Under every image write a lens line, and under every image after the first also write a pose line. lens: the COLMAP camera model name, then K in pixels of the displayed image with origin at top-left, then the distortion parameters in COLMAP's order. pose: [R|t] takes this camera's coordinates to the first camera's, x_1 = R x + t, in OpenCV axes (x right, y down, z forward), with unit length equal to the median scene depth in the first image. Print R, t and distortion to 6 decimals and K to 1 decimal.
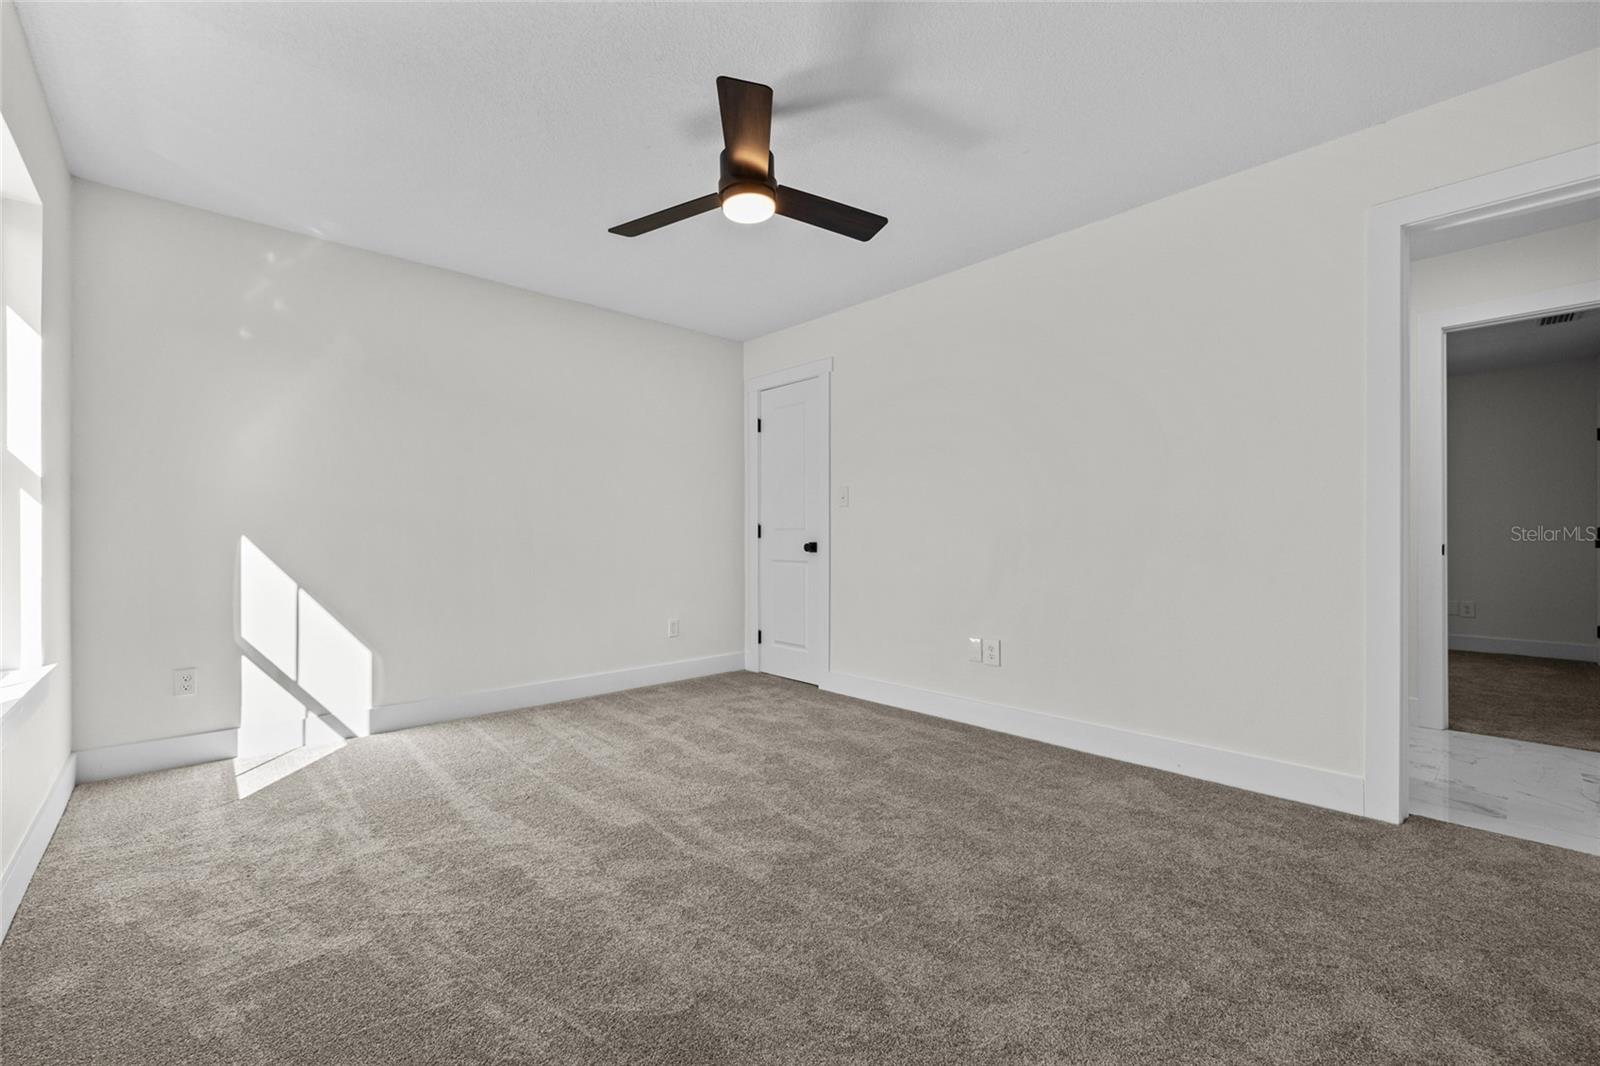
lens RADIAL K [[670.2, 0, 800.0], [0, 670.2, 533.0], [0, 0, 1]] dist [0.000502, -0.000467]
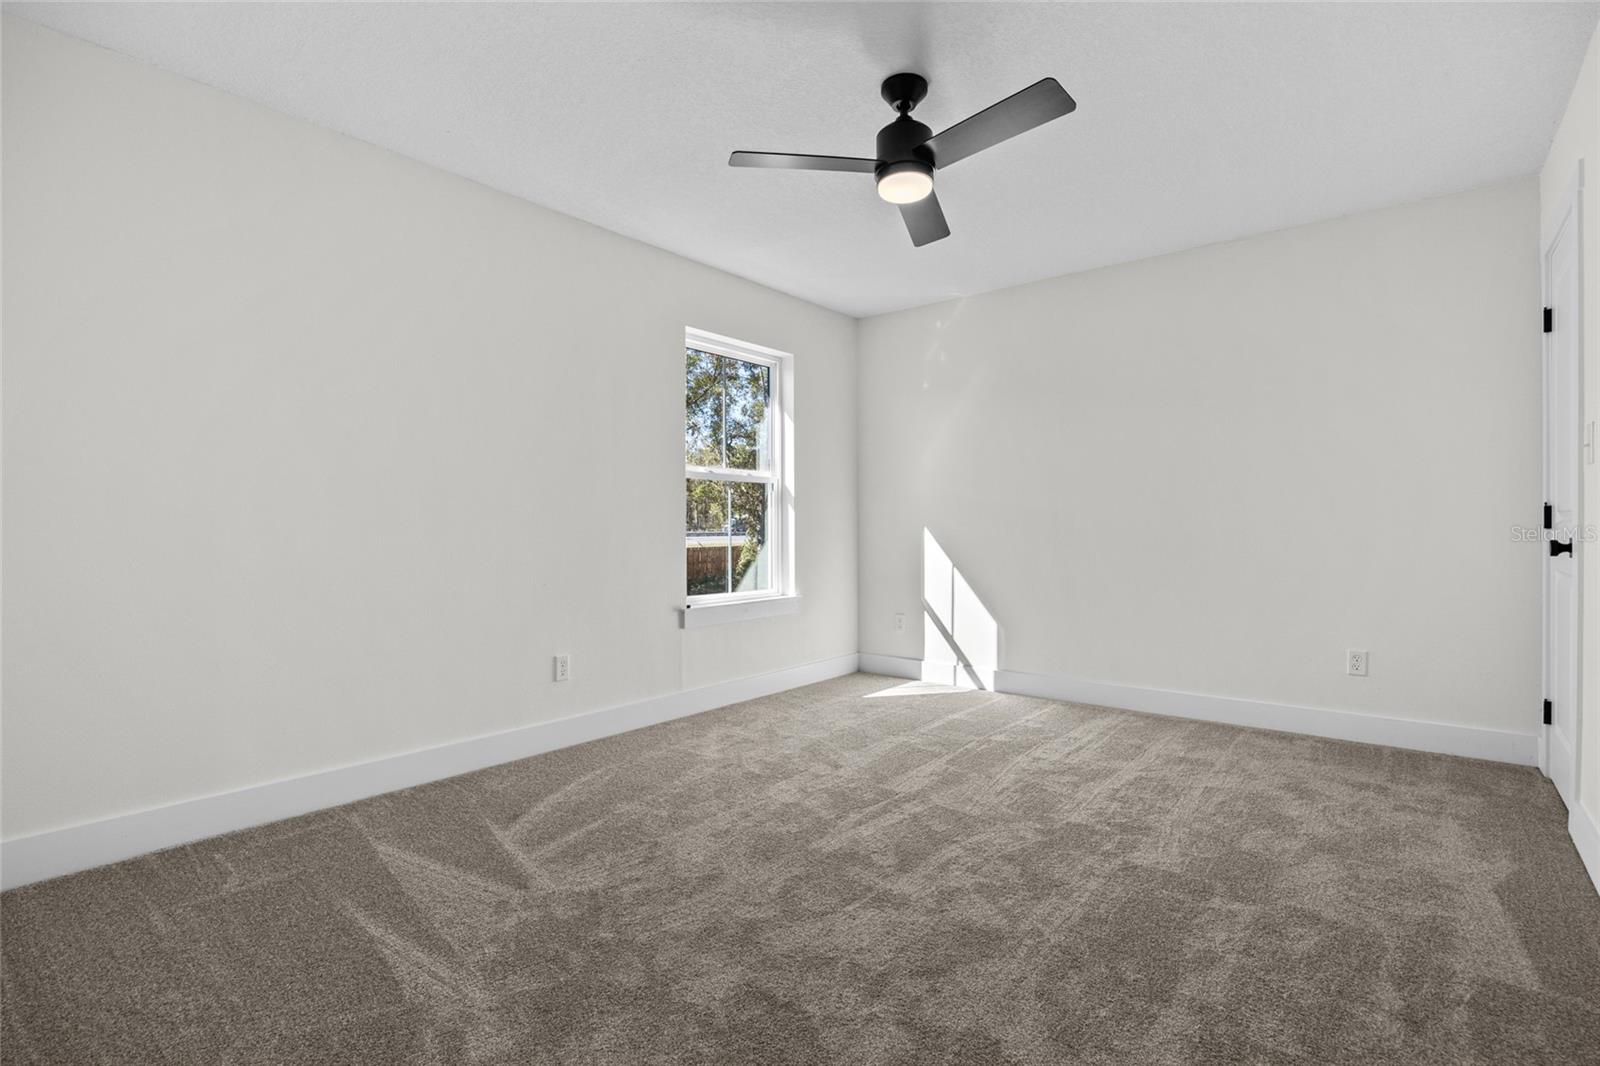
lens RADIAL K [[743.4, 0, 803.2], [0, 743.4, 538.1], [0, 0, 1]] dist [-0.004134, -0.000503]
pose [[0.146380, 0.011892, -0.989157, 0.672077], [0.007136, 0.999889, 0.013077, 0.004183], [0.989203, -0.008973, 0.146279, 0.492745]]
